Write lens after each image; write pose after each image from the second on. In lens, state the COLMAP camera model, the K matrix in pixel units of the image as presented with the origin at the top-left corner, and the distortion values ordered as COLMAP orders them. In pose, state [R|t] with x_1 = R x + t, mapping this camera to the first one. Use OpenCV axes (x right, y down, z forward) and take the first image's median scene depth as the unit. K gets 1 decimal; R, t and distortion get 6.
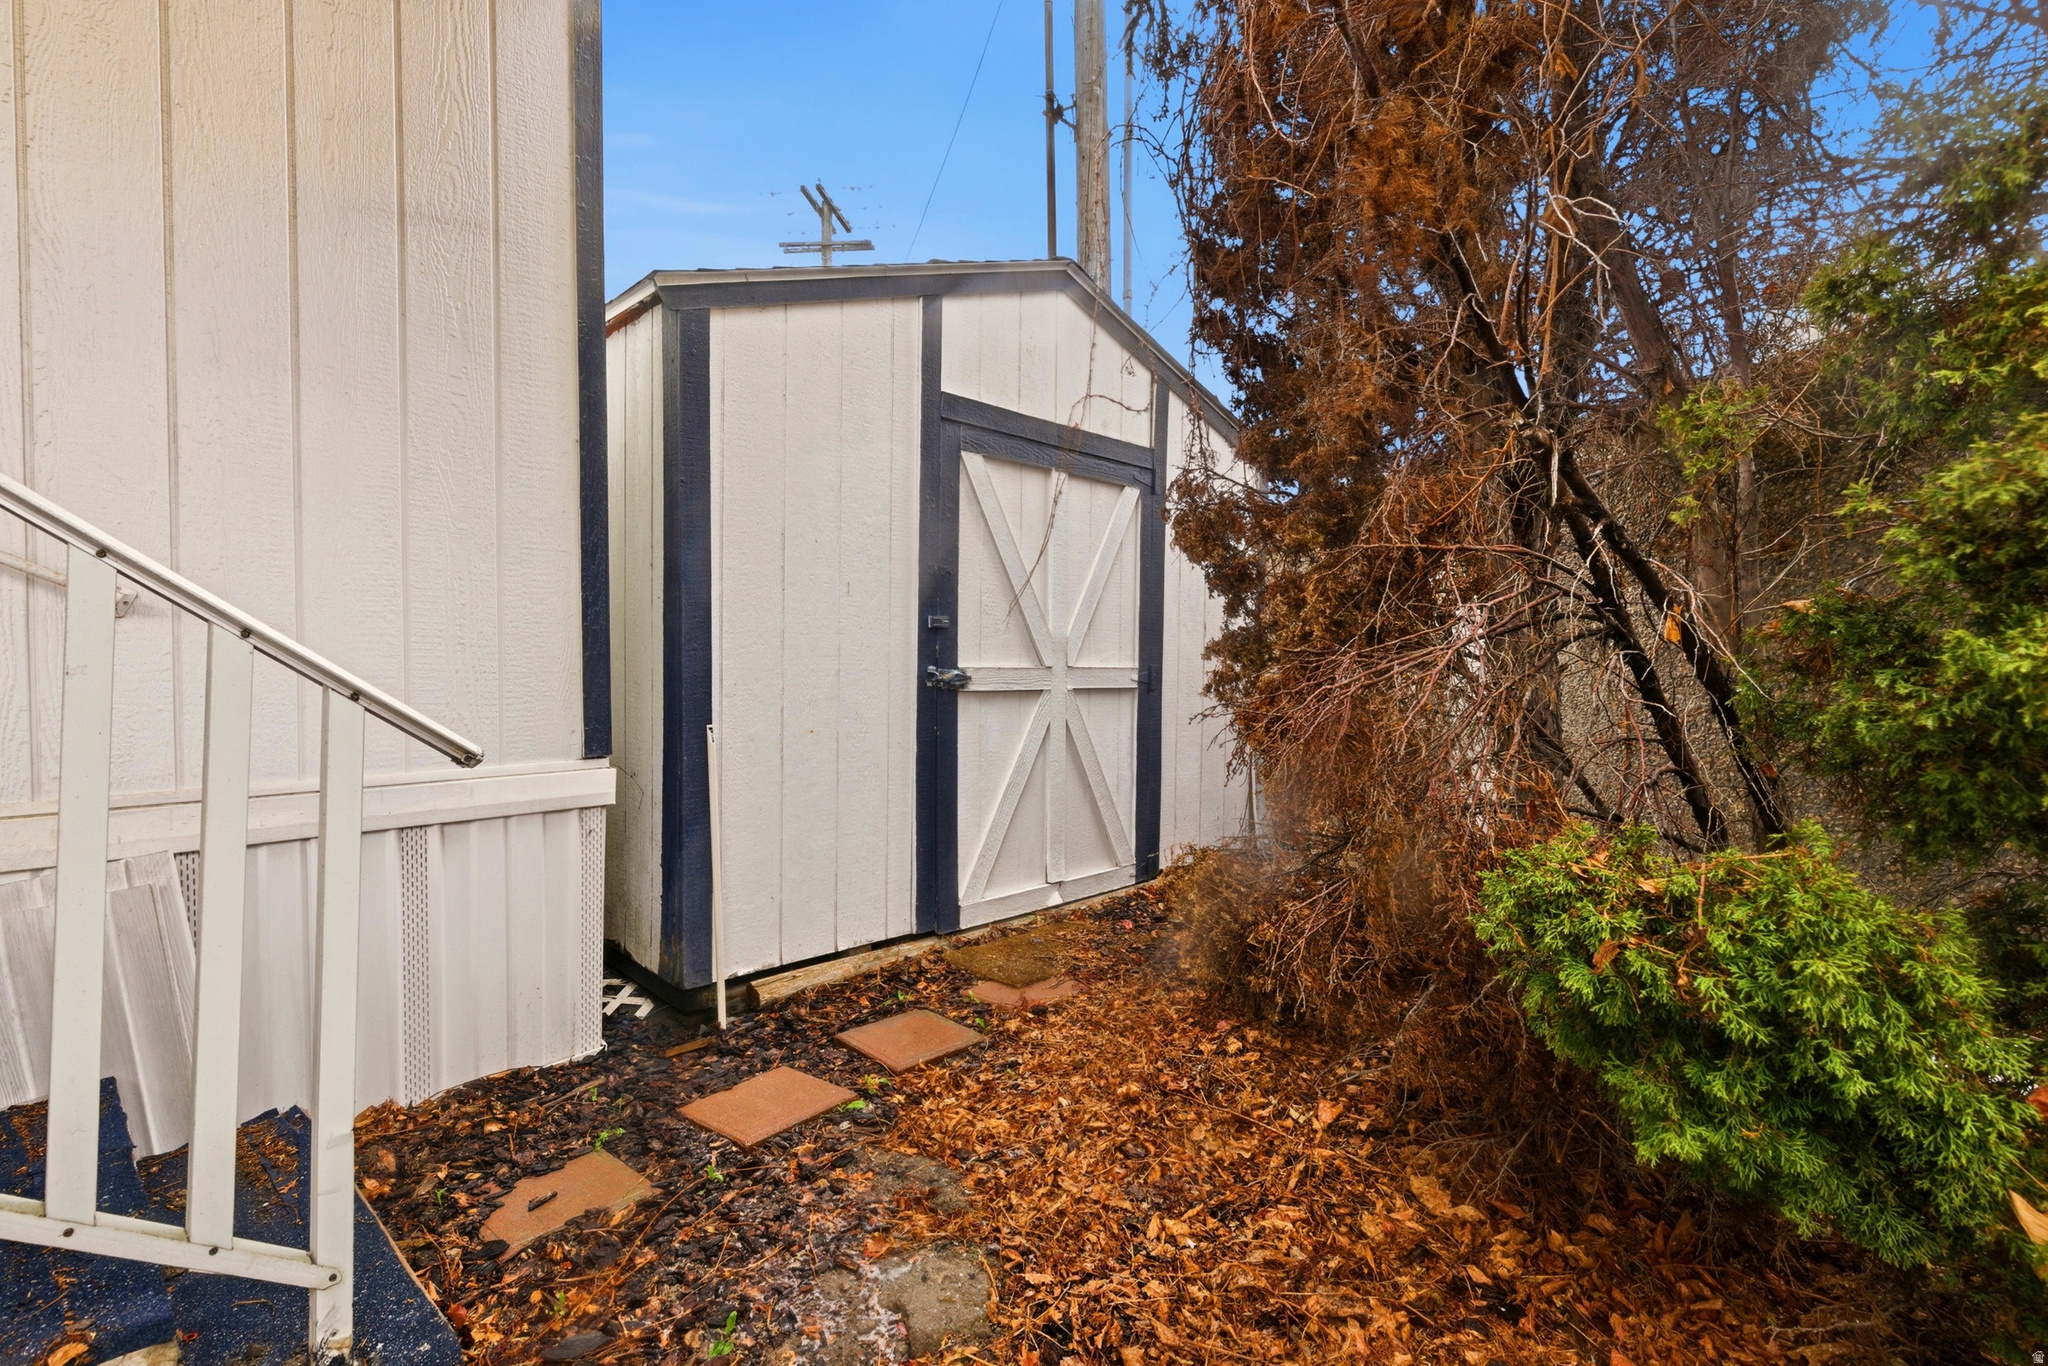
lens RADIAL K [[936.7, 0, 1024.2], [0, 936.7, 680.5], [0, 0, 1]] dist [-0.001727, 0.000605]
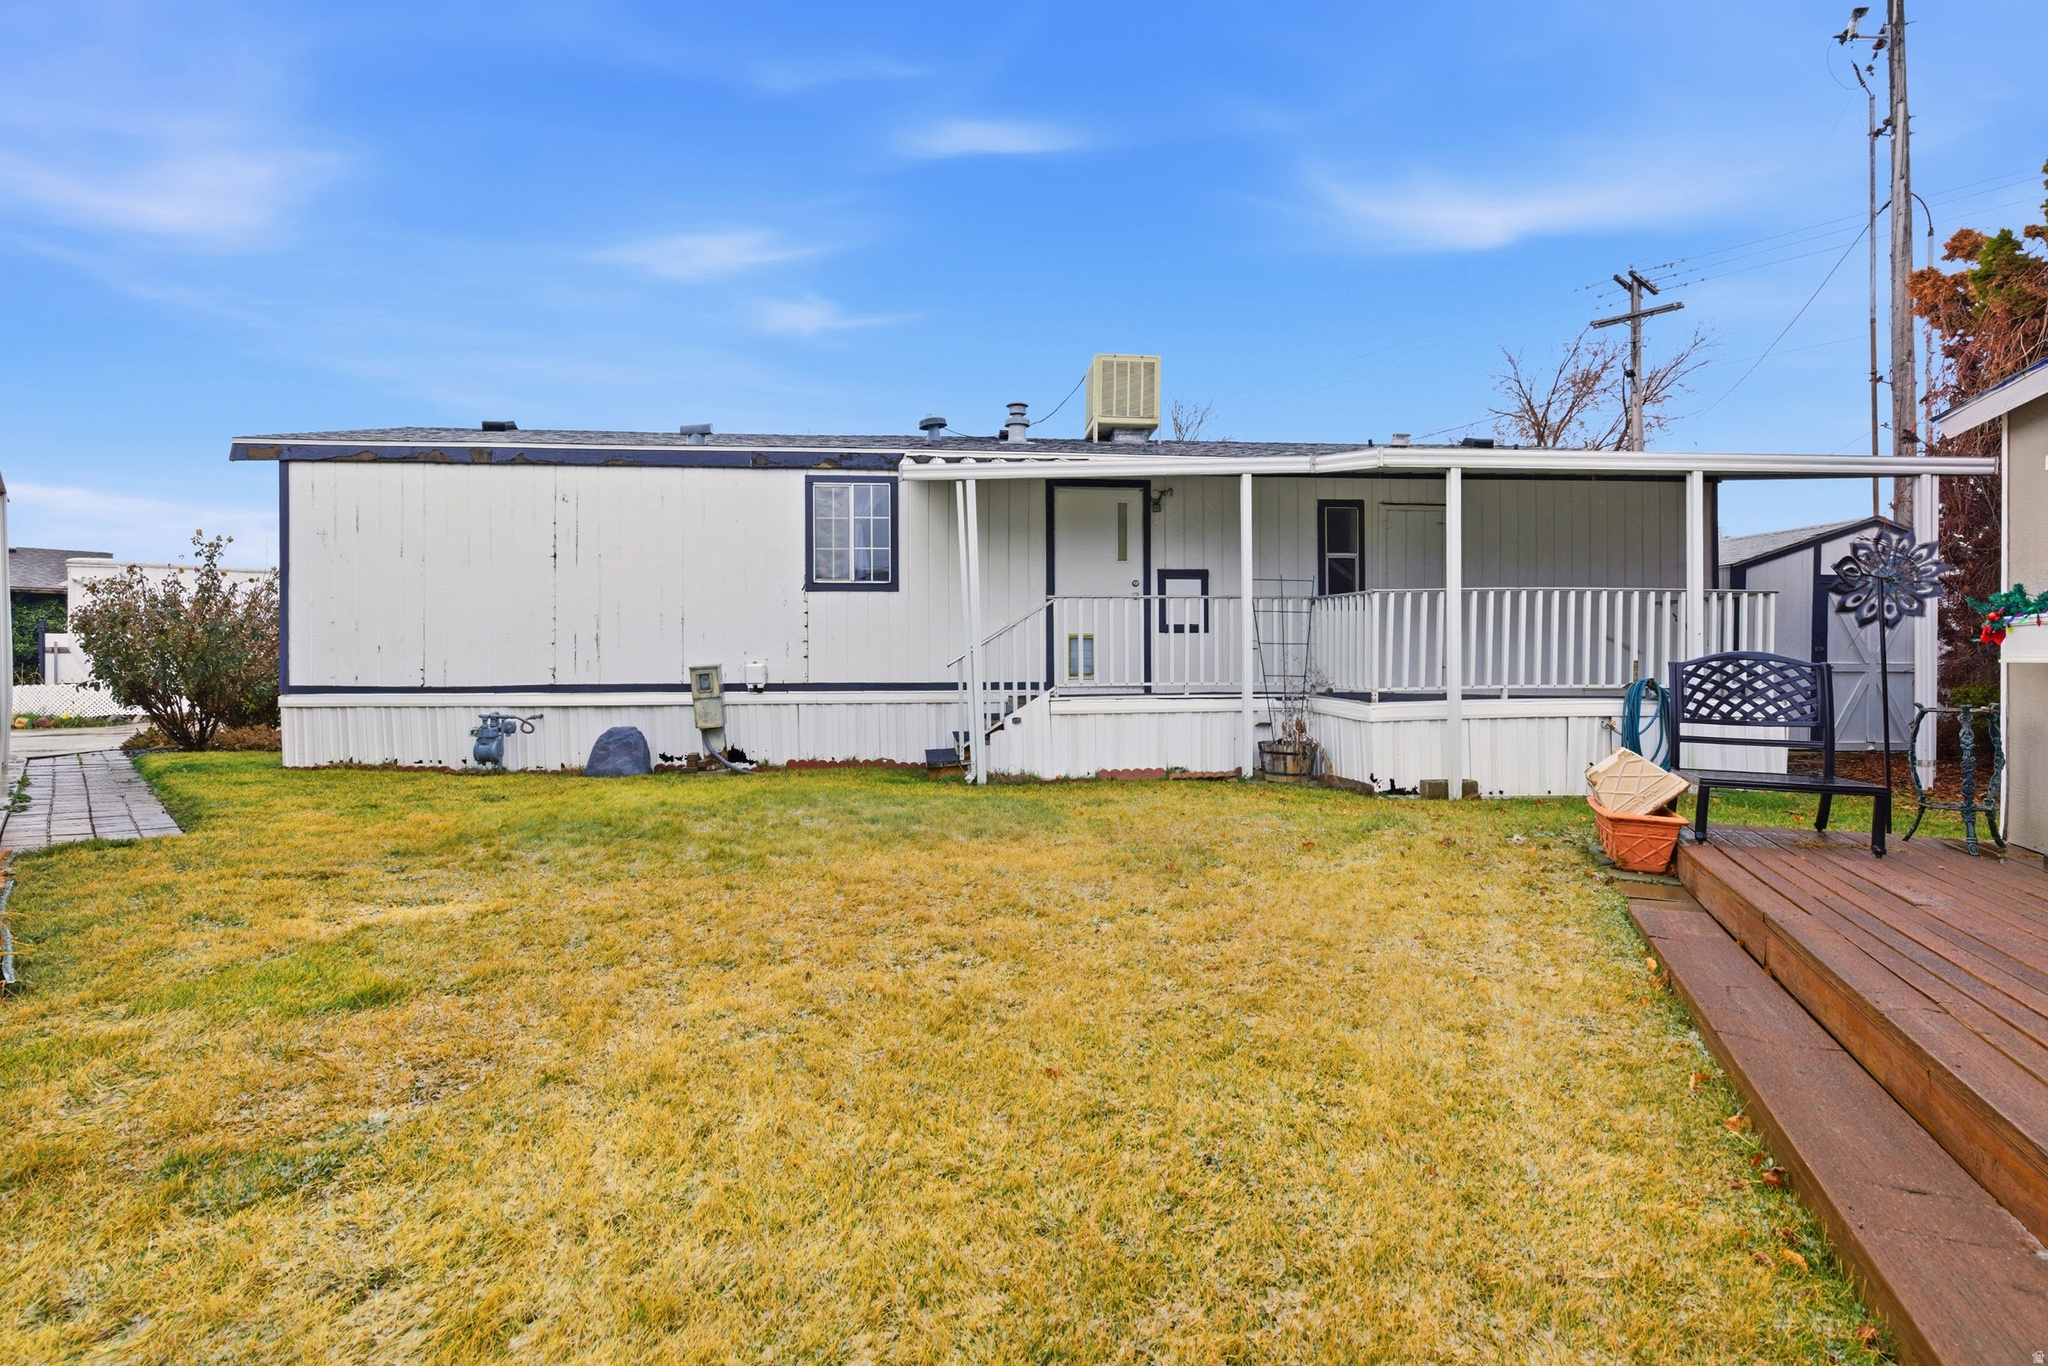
lens RADIAL K [[936.7, 0, 1023.3], [0, 936.7, 676.4], [0, 0, 1]] dist [-0.001727, 0.000605]
pose [[0.749506, 0.002058, -0.661994, -0.008810], [-0.002096, 0.999998, 0.000735, 0.016747], [0.661994, 0.000837, 0.749509, -1.613355]]
